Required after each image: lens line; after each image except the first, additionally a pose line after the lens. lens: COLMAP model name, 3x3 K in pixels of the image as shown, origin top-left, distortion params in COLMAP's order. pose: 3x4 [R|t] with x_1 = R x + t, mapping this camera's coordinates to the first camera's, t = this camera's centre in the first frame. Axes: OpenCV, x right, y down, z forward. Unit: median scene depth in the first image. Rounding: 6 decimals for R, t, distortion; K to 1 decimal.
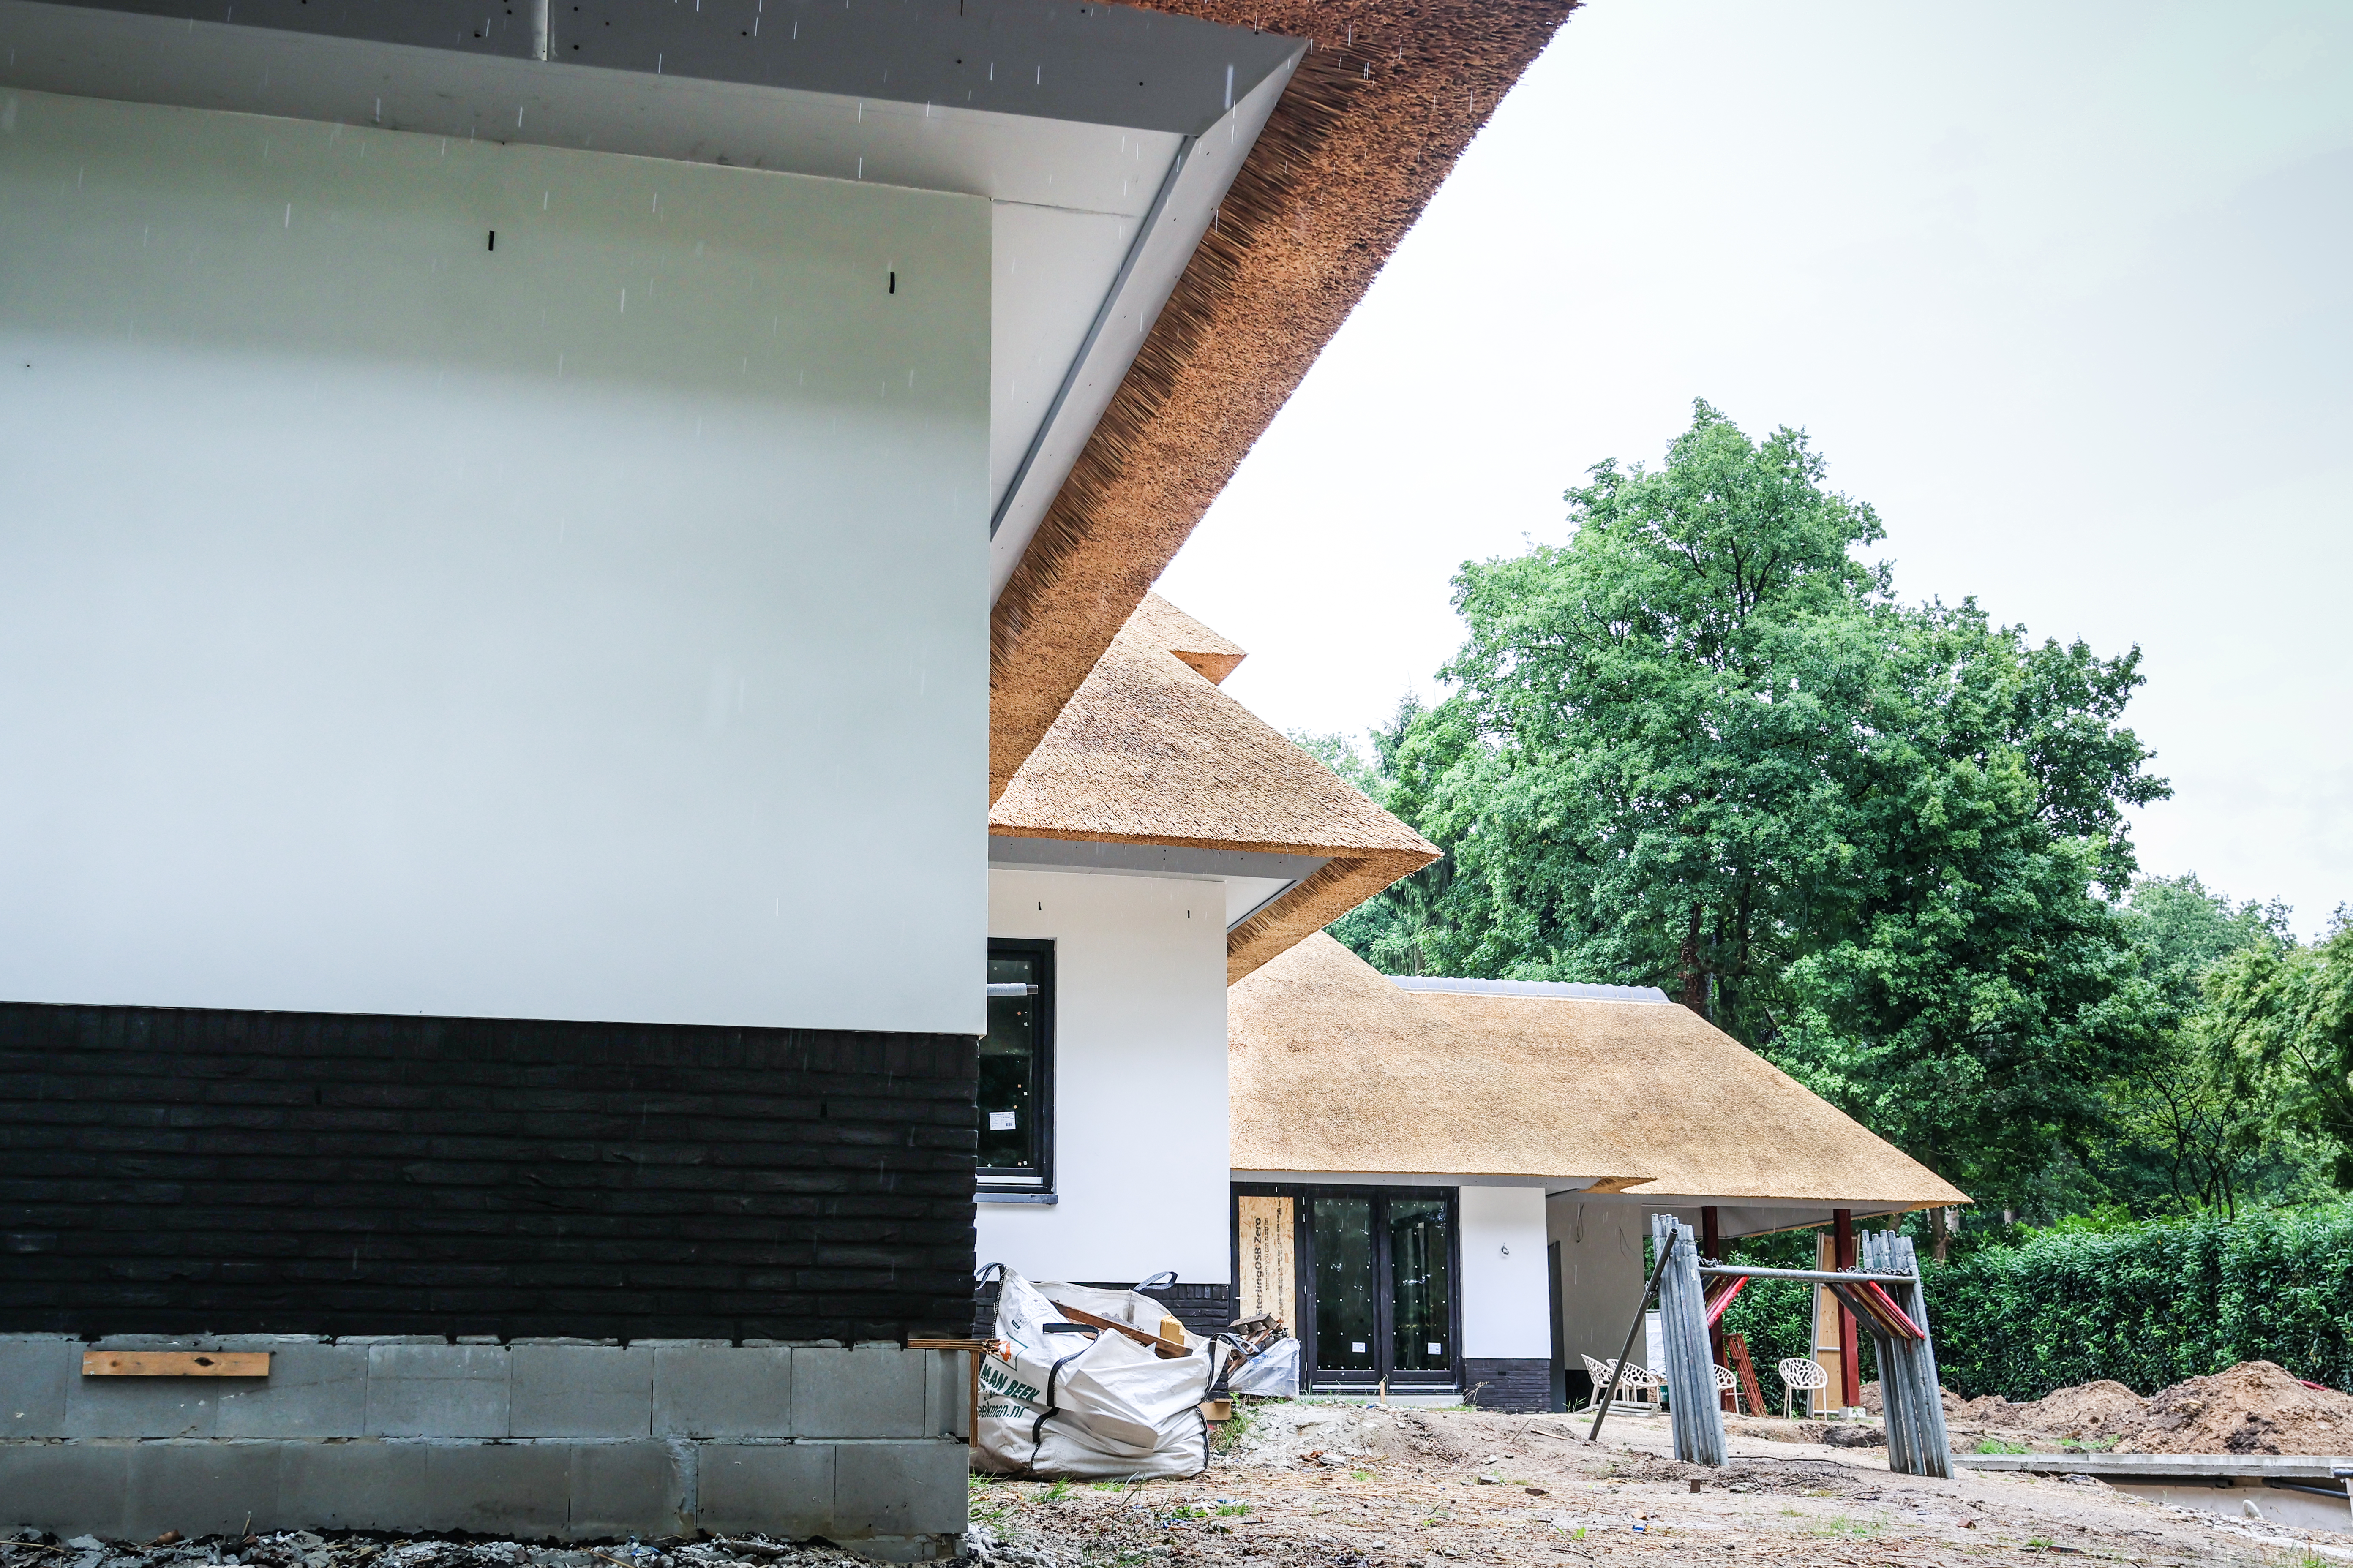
lens RADIAL K [[2002.9, 0, 1176.5], [0, 2002.9, 784.0], [0, 0, 1]] dist [-0.009730, 0.023172]
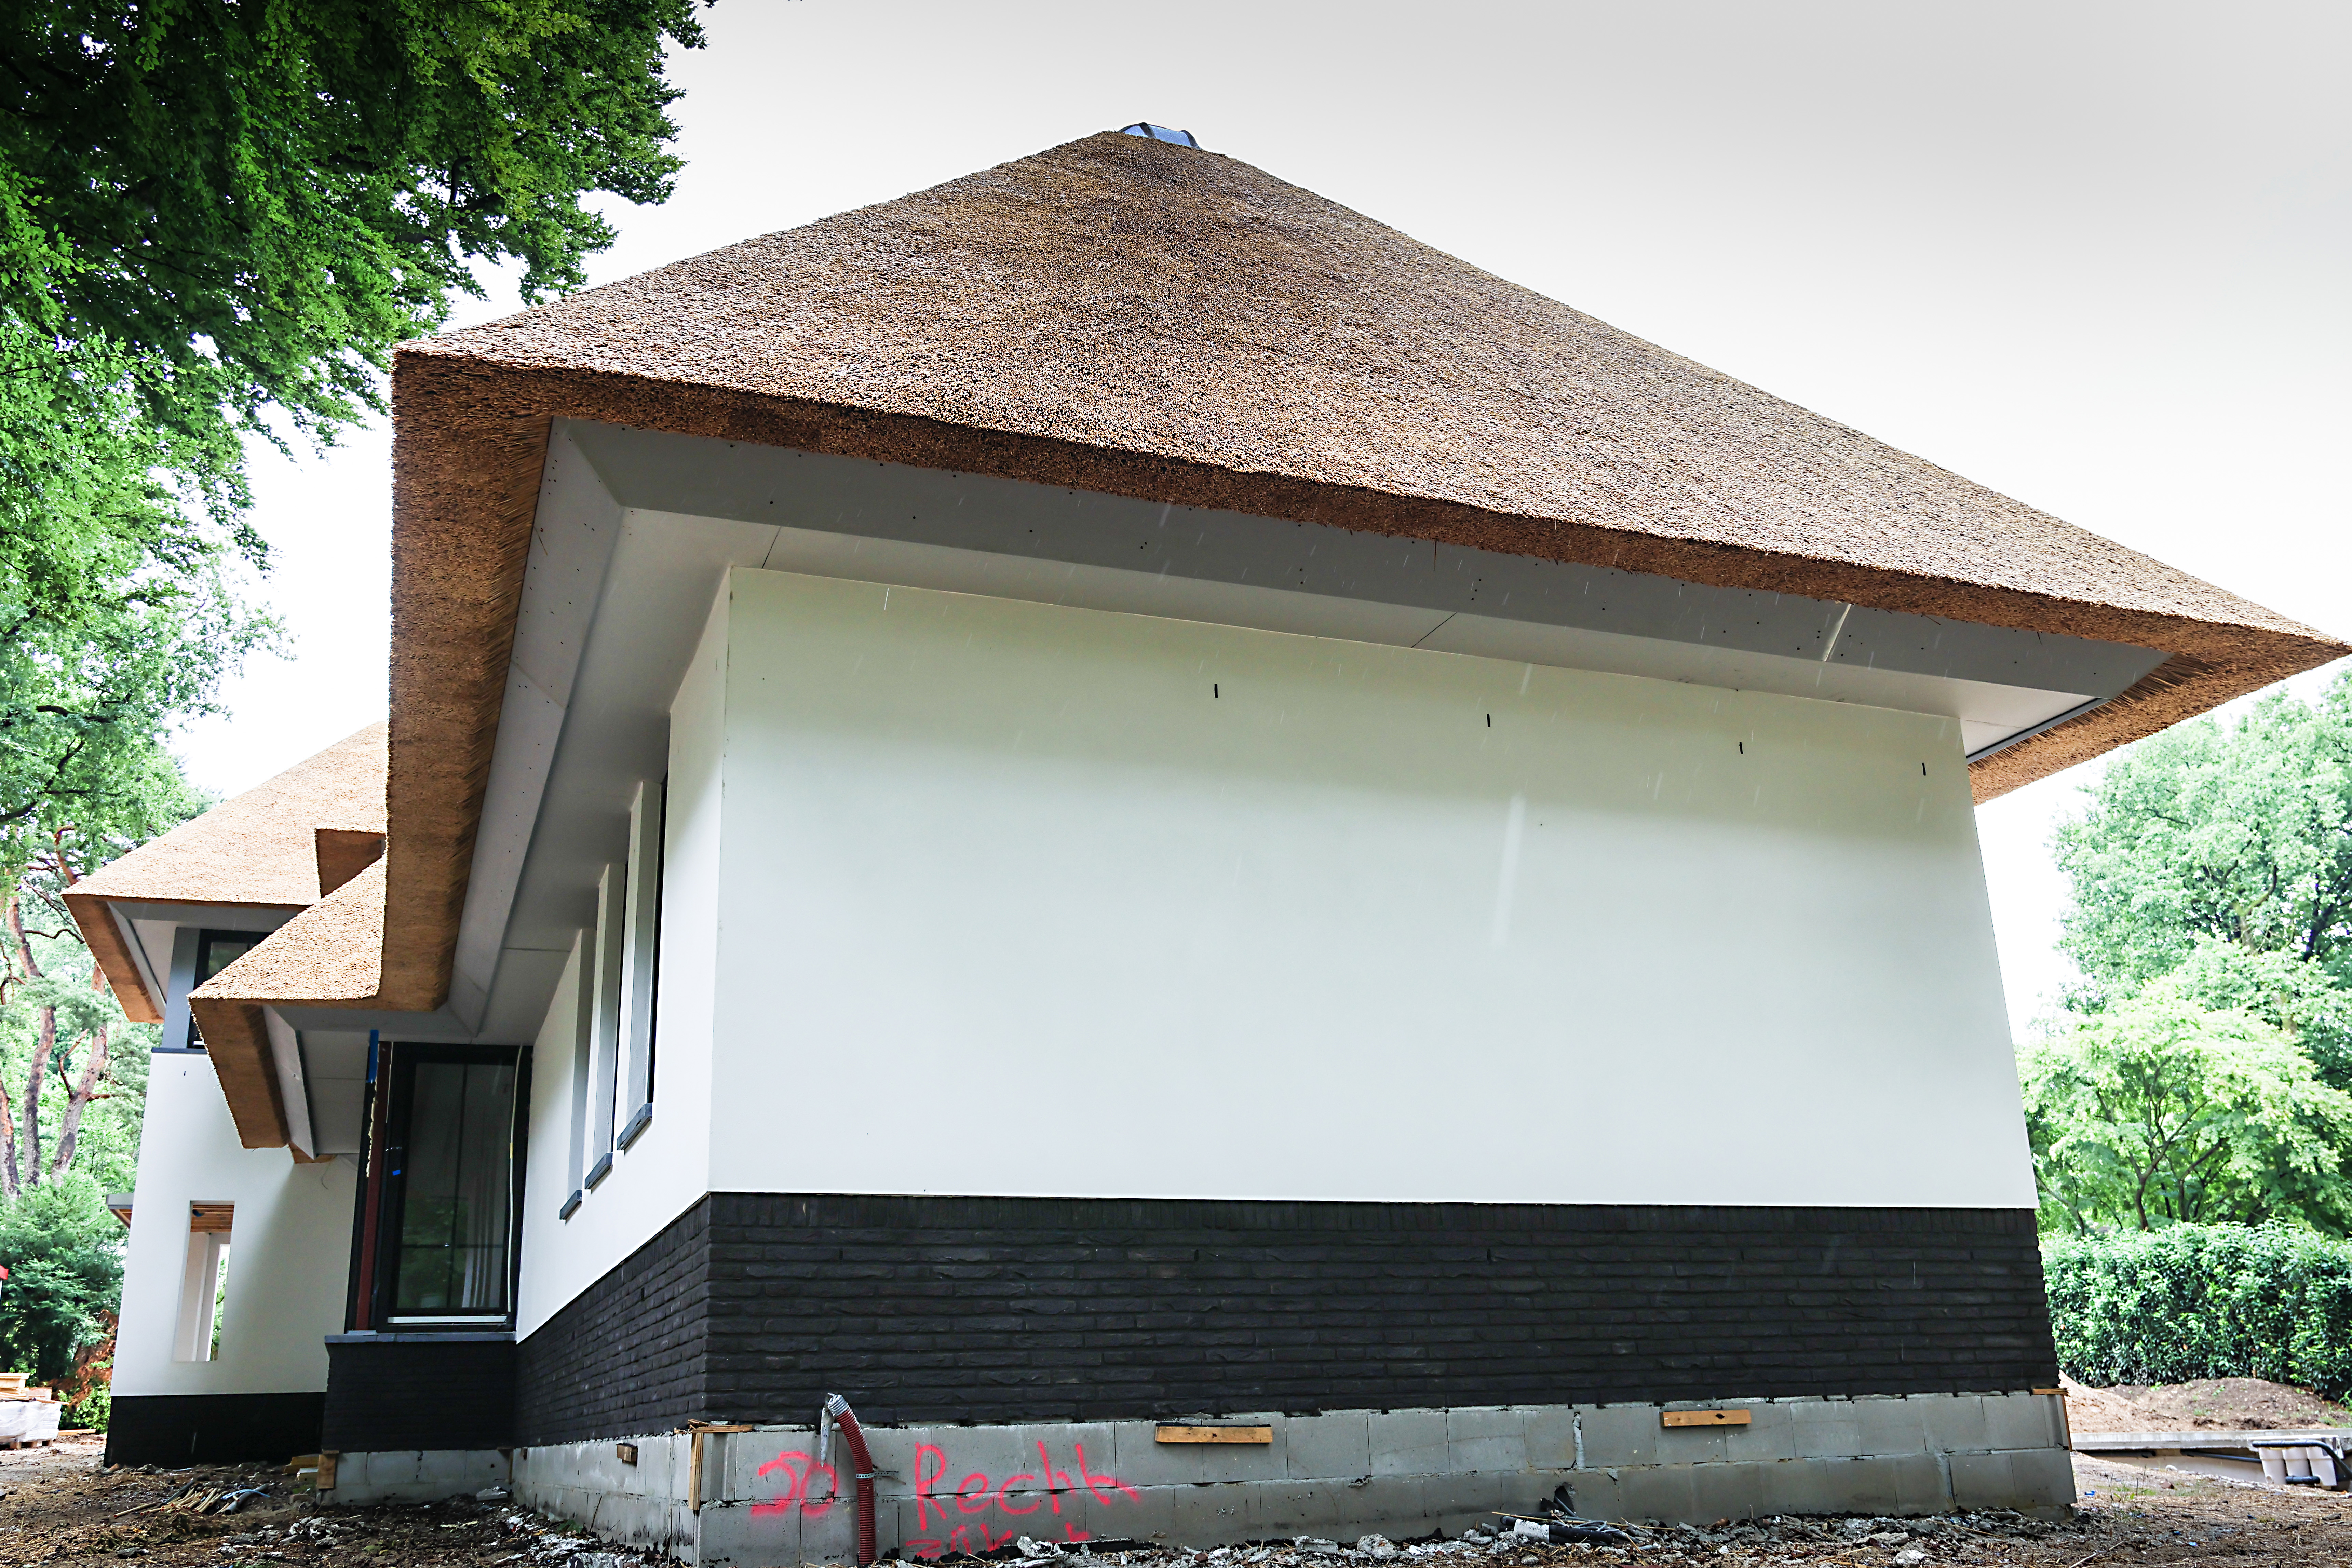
lens RADIAL K [[2002.3, 0, 1176.0], [0, 2002.3, 784.0], [0, 0, 1]] dist [-0.009730, 0.023172]
pose [[0.978218, 0.005567, 0.207505, -1.252838], [0.024189, 0.989773, -0.140588, -0.013169], [-0.206165, 0.142545, 0.968079, -0.603065]]
